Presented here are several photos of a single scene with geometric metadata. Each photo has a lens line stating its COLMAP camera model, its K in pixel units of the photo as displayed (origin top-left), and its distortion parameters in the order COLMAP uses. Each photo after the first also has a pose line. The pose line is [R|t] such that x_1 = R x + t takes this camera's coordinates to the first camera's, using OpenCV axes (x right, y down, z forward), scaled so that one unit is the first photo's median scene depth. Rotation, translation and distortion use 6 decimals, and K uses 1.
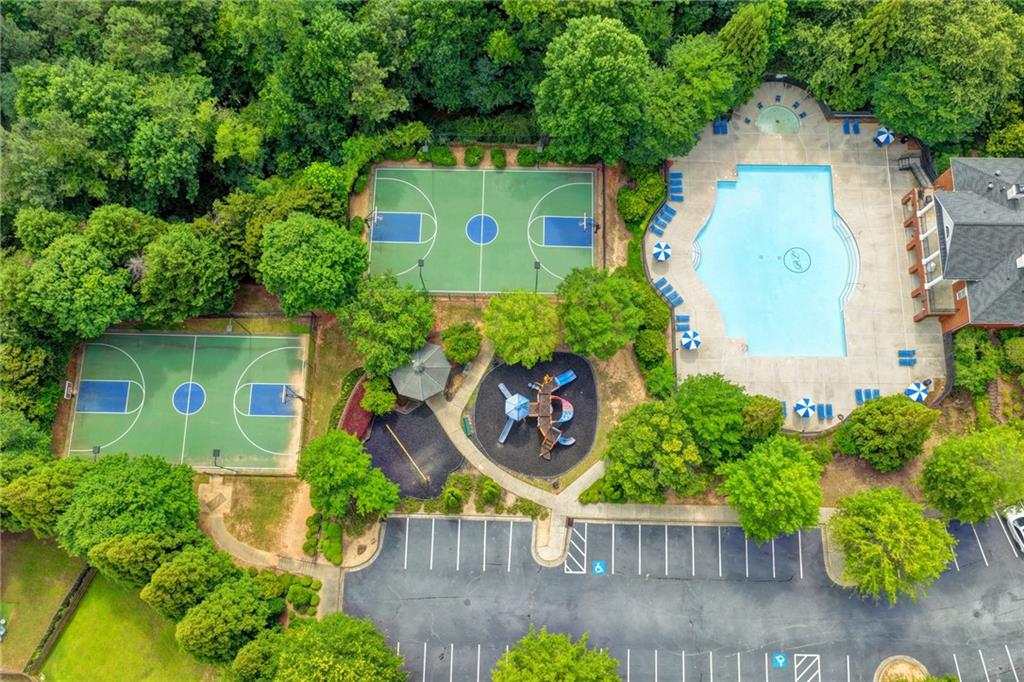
lens RADIAL K [[840.8, 0, 511.6], [0, 840.8, 347.2], [0, 0, 1]] dist [-0.005614, 0.018083]
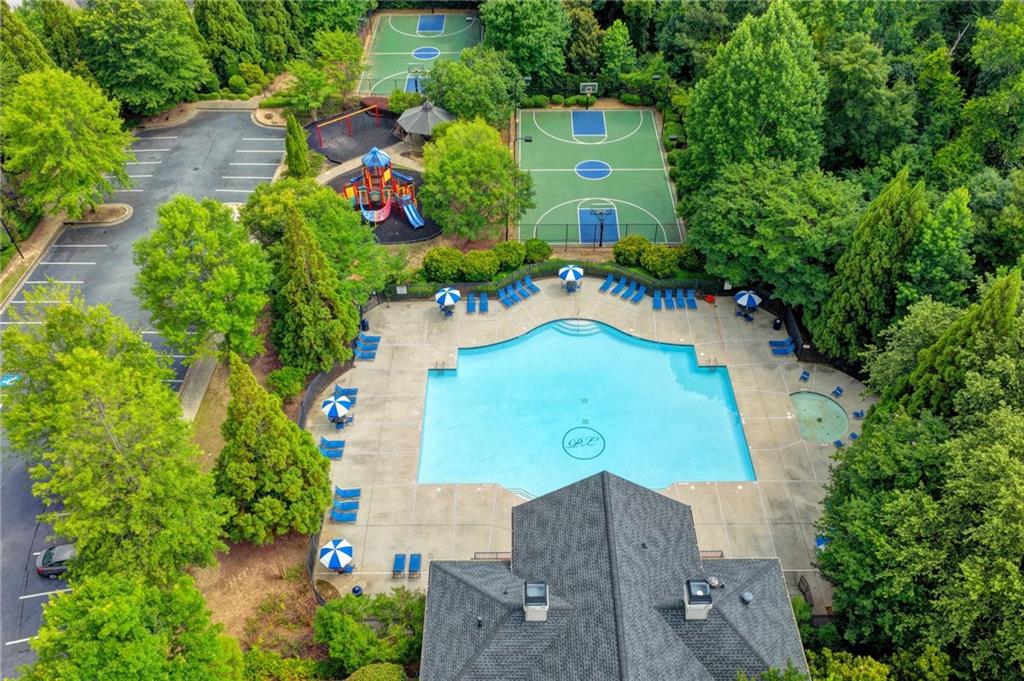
lens RADIAL K [[840.8, 0, 511.6], [0, 840.8, 346.7], [0, 0, 1]] dist [-0.005614, 0.018083]
pose [[0.011648, 0.687935, -0.725679, 0.769637], [-0.967268, 0.191728, 0.166229, -0.175040], [0.253488, 0.699990, 0.667651, 0.531978]]
